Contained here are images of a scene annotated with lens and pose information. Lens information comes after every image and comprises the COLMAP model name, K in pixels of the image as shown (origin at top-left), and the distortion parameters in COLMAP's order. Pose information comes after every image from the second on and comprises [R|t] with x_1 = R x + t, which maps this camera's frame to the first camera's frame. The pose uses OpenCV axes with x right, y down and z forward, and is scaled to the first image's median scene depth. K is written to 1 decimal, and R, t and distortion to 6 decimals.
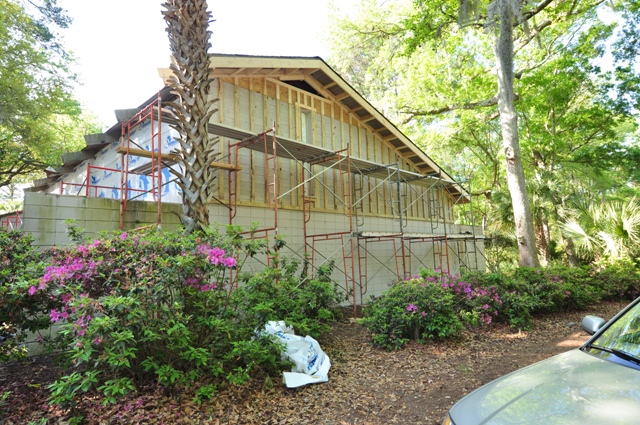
lens RADIAL K [[380.8, 0, 320.0], [0, 380.8, 212.5], [0, 0, 1]] dist [0.045419, -0.051677]
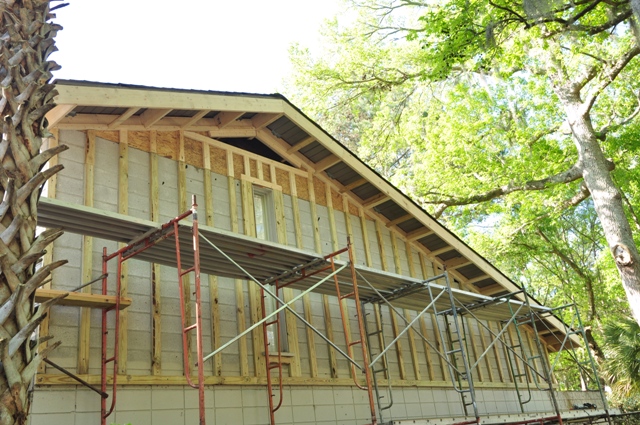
lens RADIAL K [[594.5, 0, 320.0], [0, 594.5, 212.5], [0, 0, 1]] dist [0.045610, -0.012687]
pose [[0.996122, -0.068970, 0.054622, -0.003911], [0.081732, 0.955222, -0.284379, 0.006330], [-0.032562, 0.287740, 0.957155, 0.214403]]
